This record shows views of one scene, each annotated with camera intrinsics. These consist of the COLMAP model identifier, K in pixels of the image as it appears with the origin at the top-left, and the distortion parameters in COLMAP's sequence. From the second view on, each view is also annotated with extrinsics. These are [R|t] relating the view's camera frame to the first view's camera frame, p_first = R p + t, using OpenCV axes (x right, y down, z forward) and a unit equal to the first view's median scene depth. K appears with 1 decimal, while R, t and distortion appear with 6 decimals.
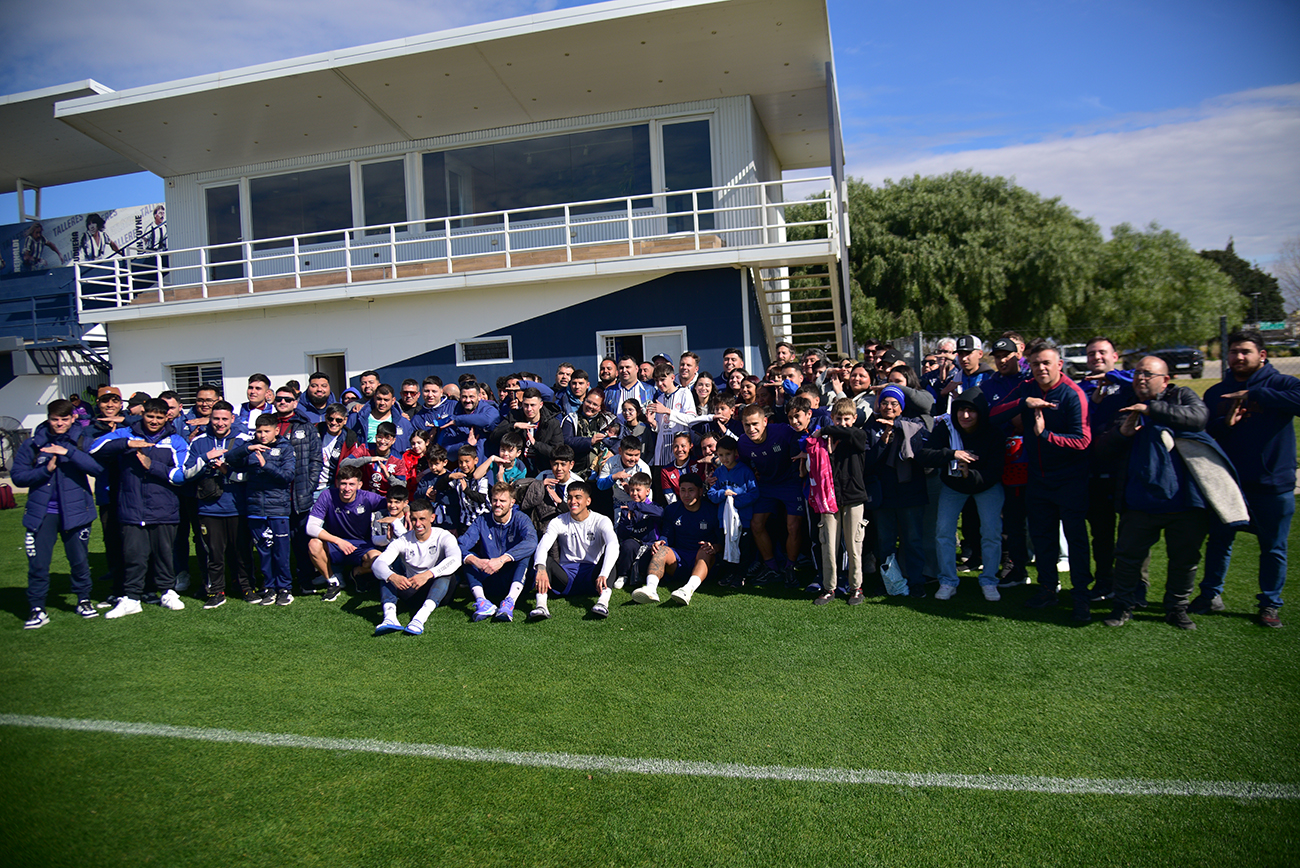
lens RADIAL K [[871.3, 0, 657.7], [0, 871.3, 433.3], [0, 0, 1]] dist [-0.122089, 0.059951]
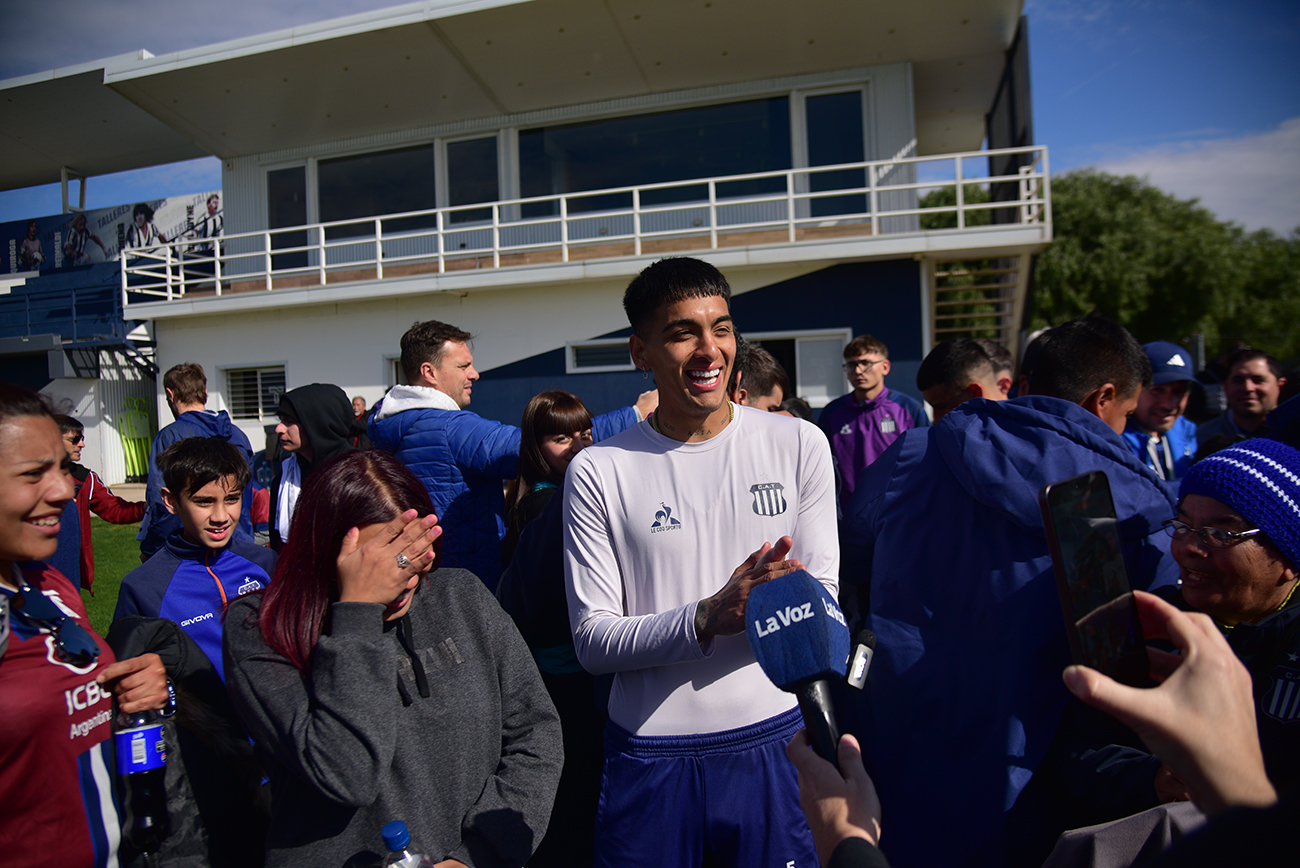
lens RADIAL K [[871.3, 0, 657.7], [0, 871.3, 433.3], [0, 0, 1]] dist [-0.122089, 0.059951]
pose [[0.999290, 0.013757, -0.035070, -0.092207], [-0.014411, 0.999725, -0.018488, -0.004269], [0.034806, 0.018981, 0.999214, 0.129698]]
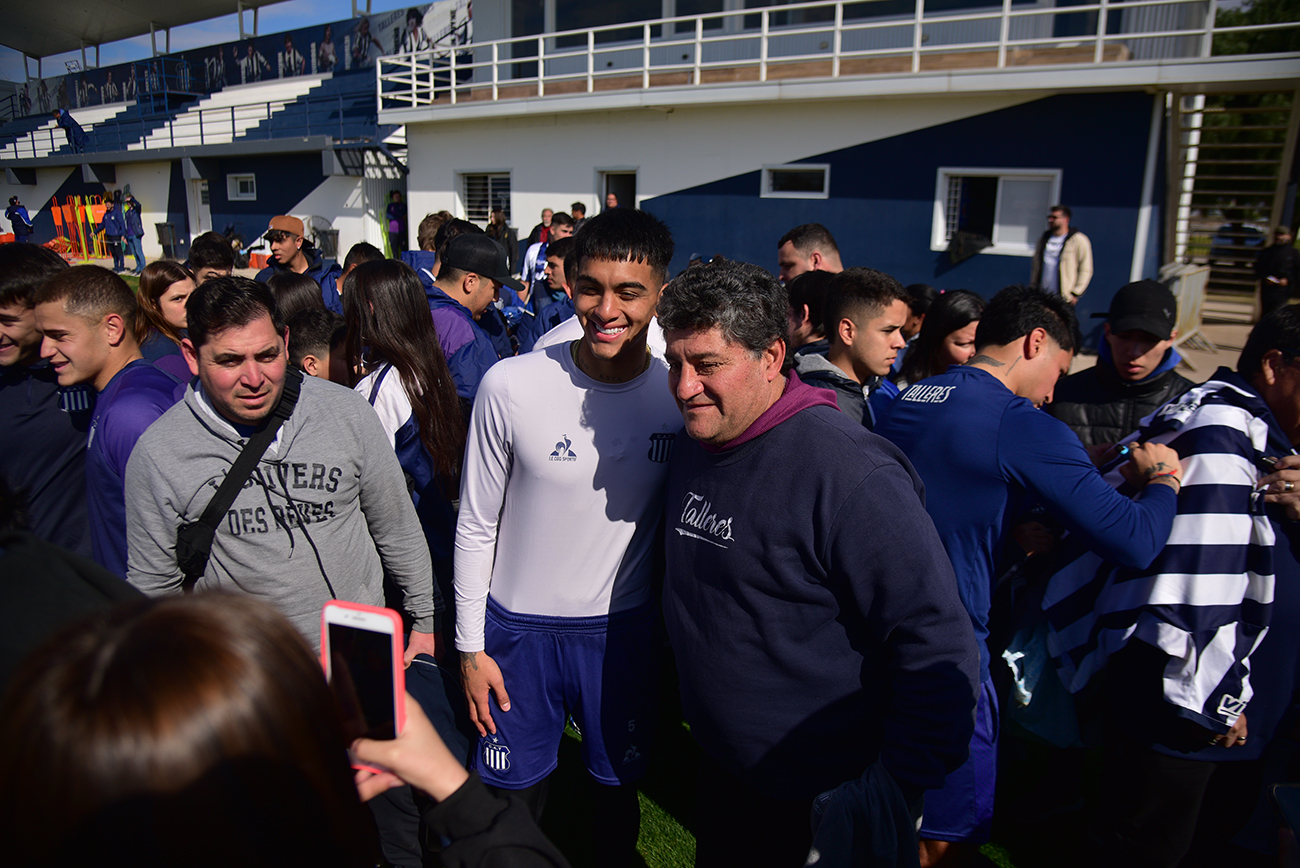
lens RADIAL K [[871.3, 0, 657.7], [0, 871.3, 433.3], [0, 0, 1]] dist [-0.122089, 0.059951]
pose [[0.929950, 0.159484, -0.331298, -0.011097], [-0.090383, 0.972540, 0.214470, -0.020955], [0.356405, -0.169503, 0.918828, 0.134453]]
